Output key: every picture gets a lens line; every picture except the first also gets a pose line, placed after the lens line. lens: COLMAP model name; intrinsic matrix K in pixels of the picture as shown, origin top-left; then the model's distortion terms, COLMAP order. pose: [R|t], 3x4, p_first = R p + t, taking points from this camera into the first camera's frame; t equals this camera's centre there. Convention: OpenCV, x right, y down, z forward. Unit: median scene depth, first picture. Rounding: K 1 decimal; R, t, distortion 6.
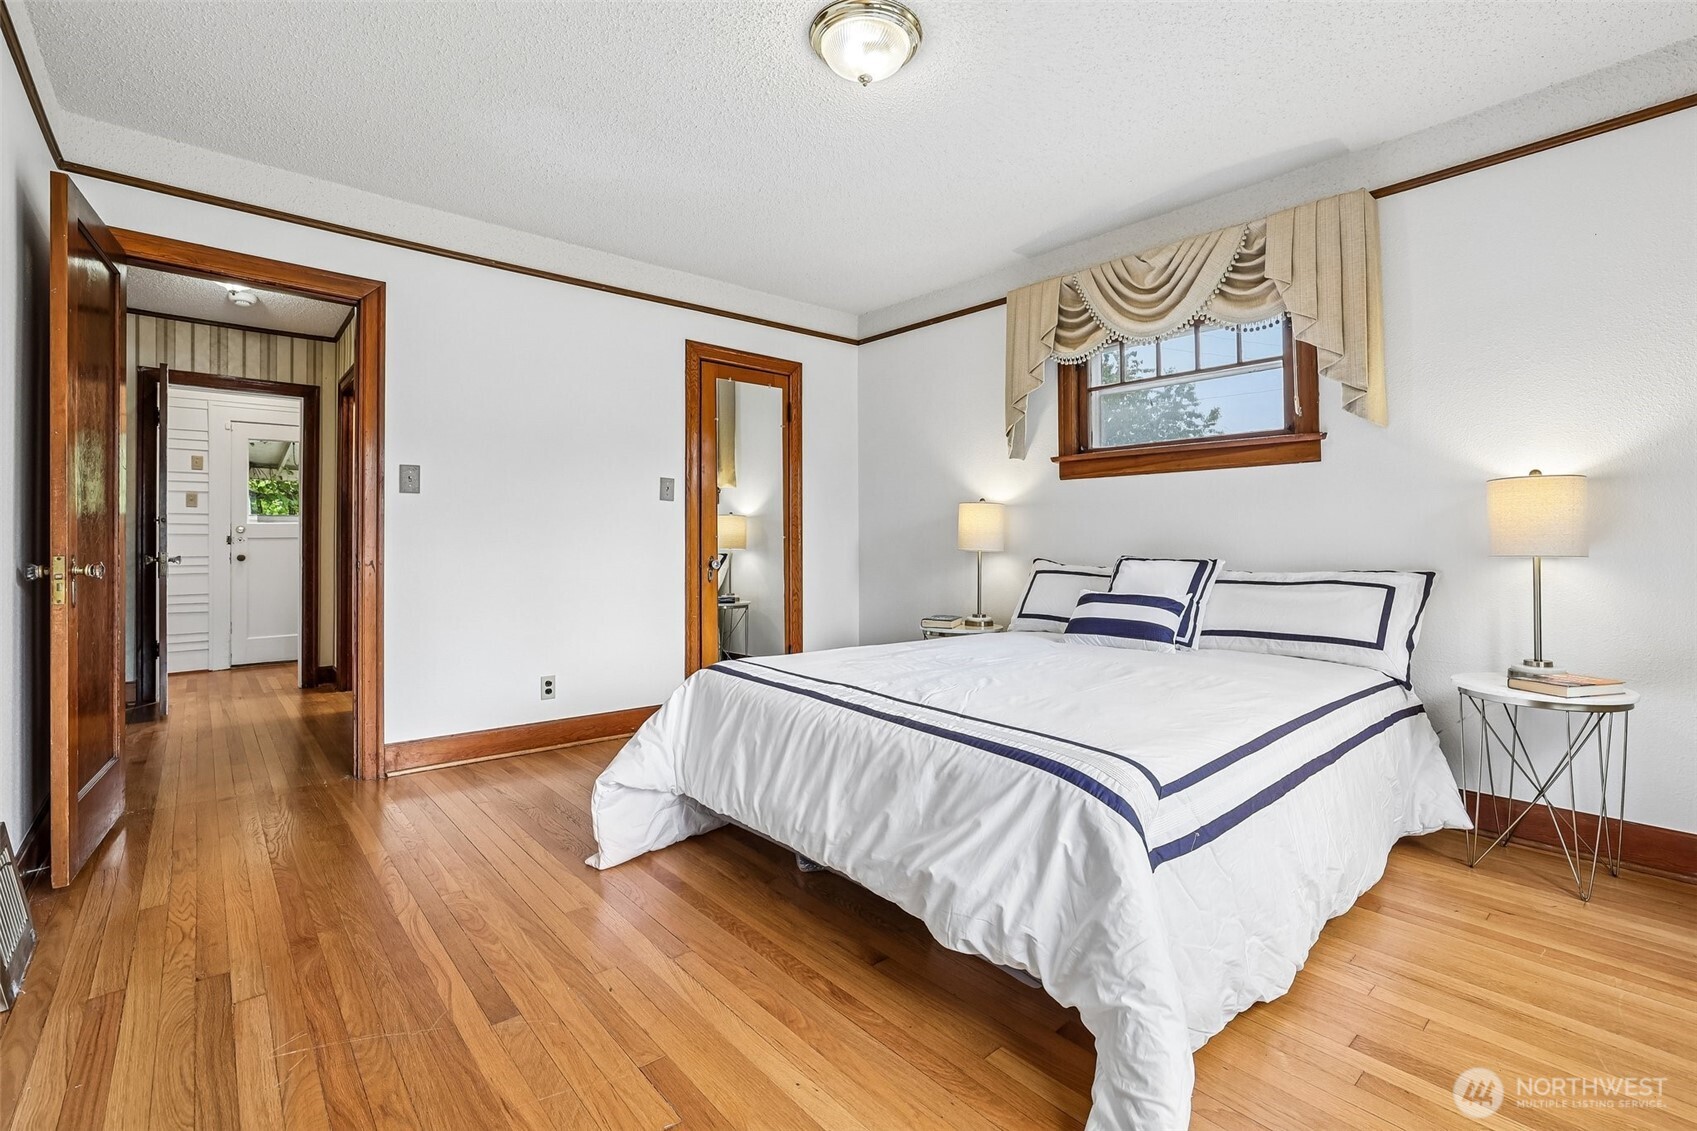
lens RADIAL K [[748.5, 0, 846.8], [0, 748.5, 546.0], [0, 0, 1]] dist [-0.042593, 0.015159]
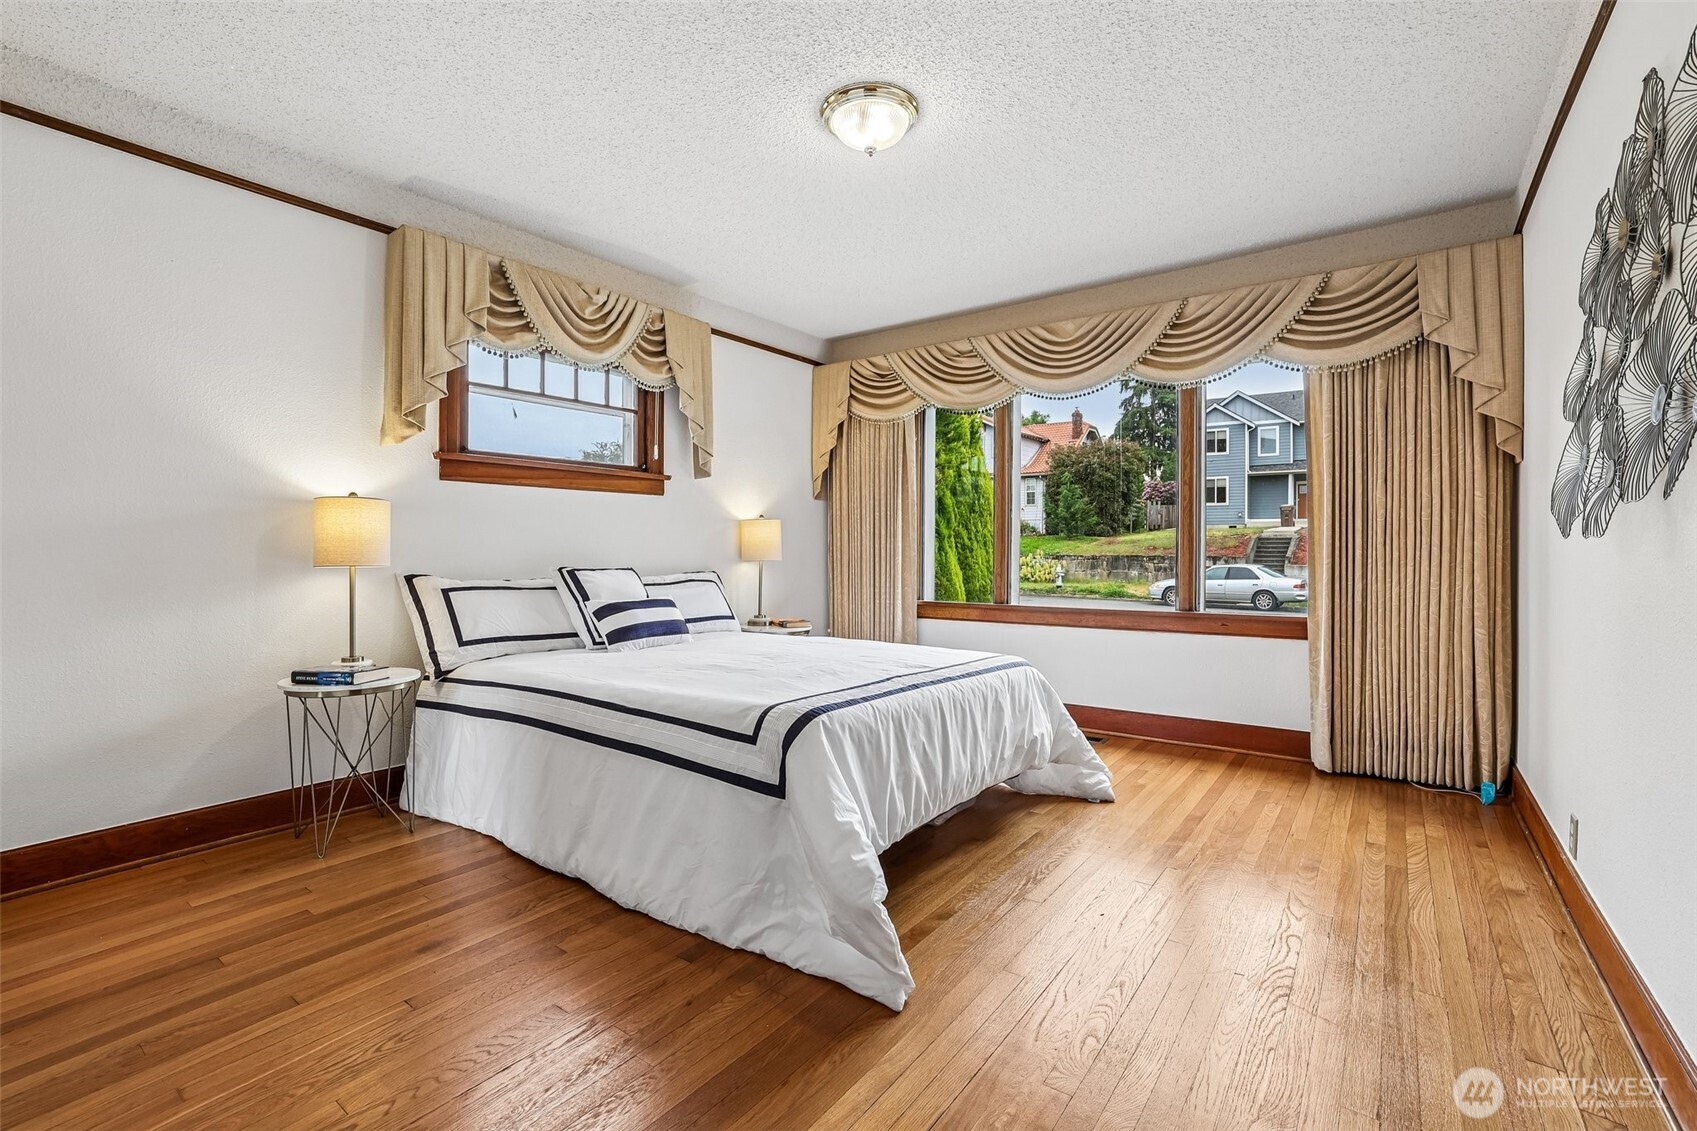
lens RADIAL K [[761.9, 0, 848.0], [0, 761.9, 556.5], [0, 0, 1]] dist [0.003240, 0.000702]
pose [[-0.208823, -0.004896, 0.977941, -0.766916], [0.012264, 0.999896, 0.007625, -0.005495], [-0.977877, 0.013586, -0.208741, 0.871314]]
